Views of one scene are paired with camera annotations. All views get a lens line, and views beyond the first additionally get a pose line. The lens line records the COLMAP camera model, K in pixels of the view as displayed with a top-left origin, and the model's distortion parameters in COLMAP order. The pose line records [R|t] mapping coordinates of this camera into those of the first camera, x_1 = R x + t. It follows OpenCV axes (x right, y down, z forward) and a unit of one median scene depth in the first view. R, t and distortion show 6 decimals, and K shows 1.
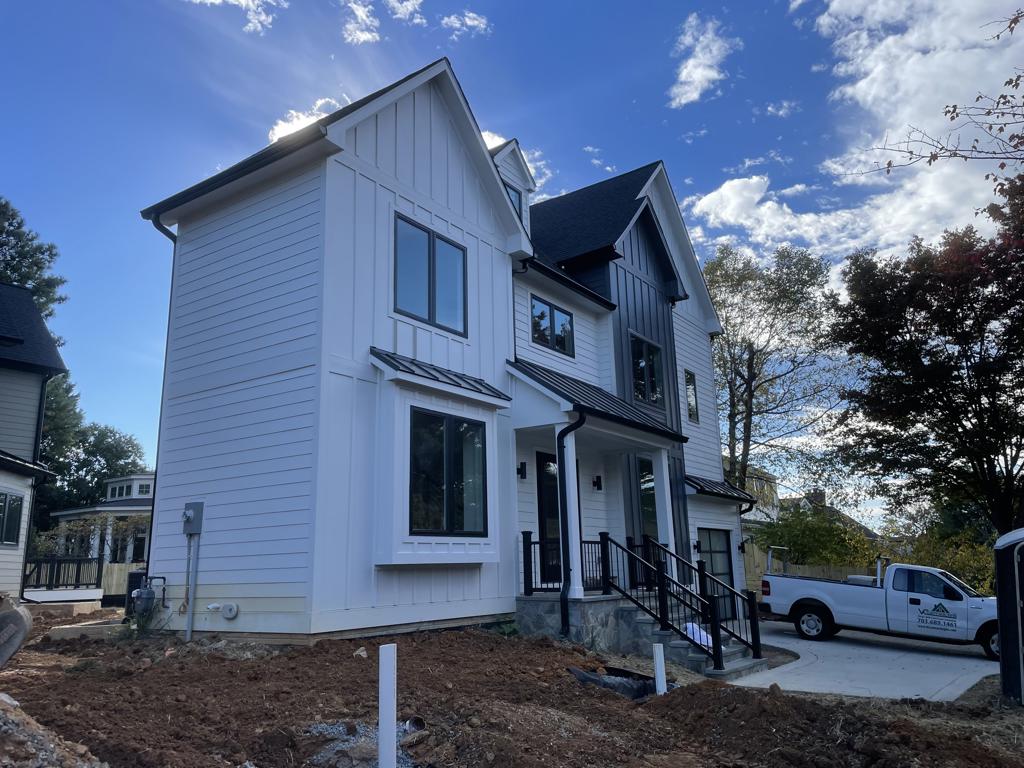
lens RADIAL K [[770.7, 0, 500.7], [0, 770.7, 381.8], [0, 0, 1]] dist [0.097367, -0.110708]
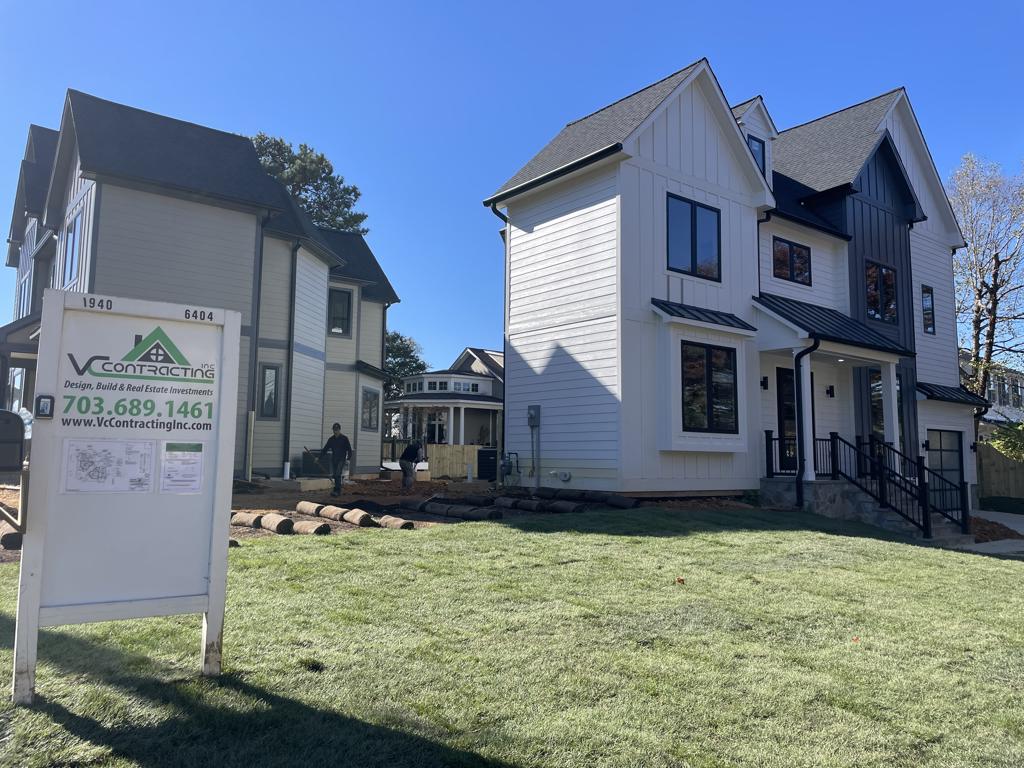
lens RADIAL K [[763.8, 0, 513.5], [0, 763.8, 371.6], [0, 0, 1]] dist [0.071296, -0.099504]
pose [[0.961740, 0.001126, -0.273961, -0.021293], [0.032452, 0.992483, 0.118005, -0.060051], [0.272034, -0.122381, 0.954474, -0.287085]]
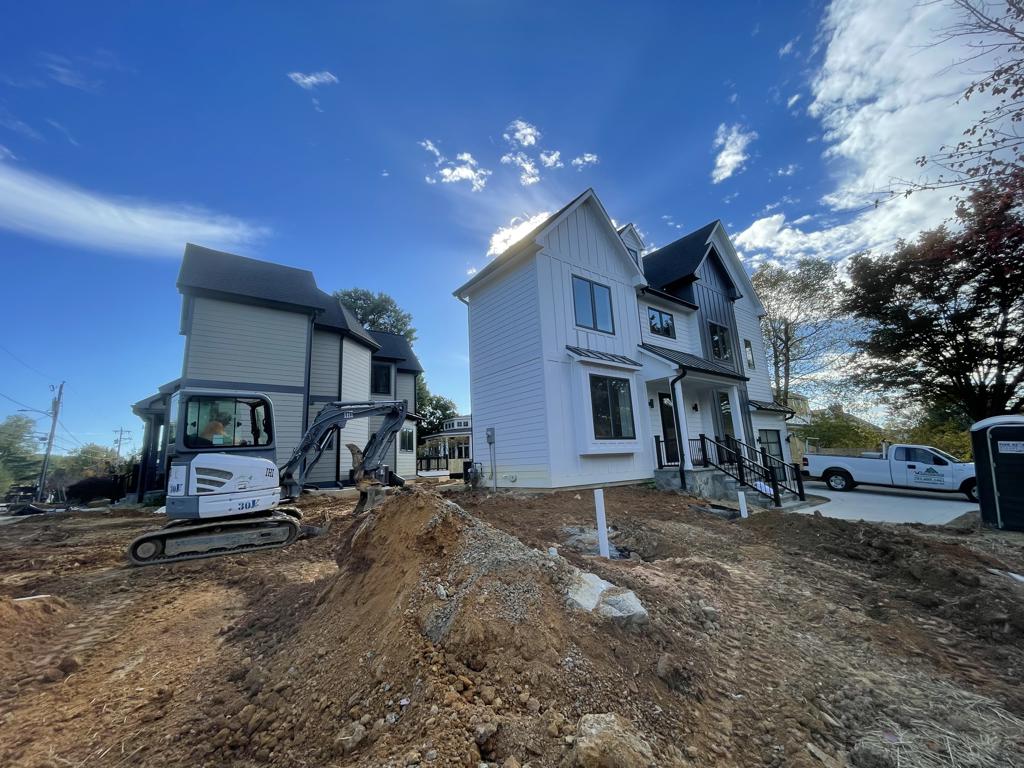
lens RADIAL K [[409.4, 0, 512.0], [0, 409.4, 384.0], [0, 0, 1]] dist [0.000245, -0.000051]
pose [[0.956985, -0.079978, -0.278896, -0.013165], [0.094528, 0.994754, 0.039095, -0.000911], [0.274306, -0.063777, 0.959525, -0.026401]]
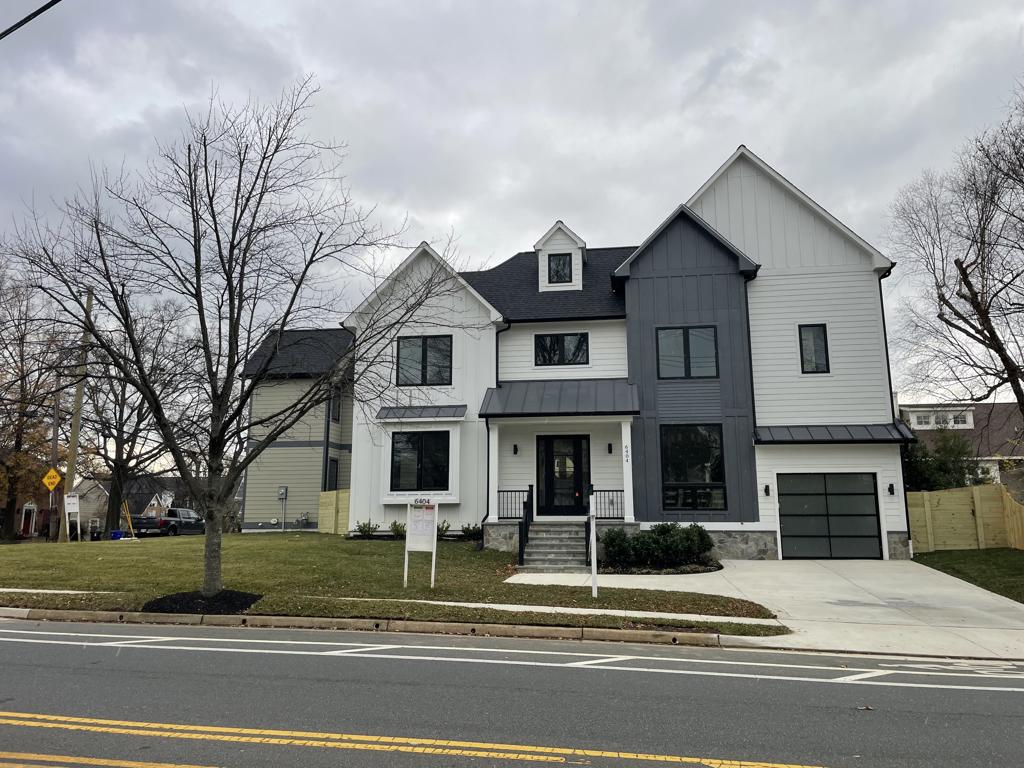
lens RADIAL K [[763.8, 0, 513.5], [0, 763.8, 371.6], [0, 0, 1]] dist [0.071296, -0.099504]
pose [[0.465570, -0.152792, -0.871722, 1.401348], [0.195890, 0.978344, -0.066859, 0.056298], [0.863059, -0.139634, 0.485418, 0.201877]]
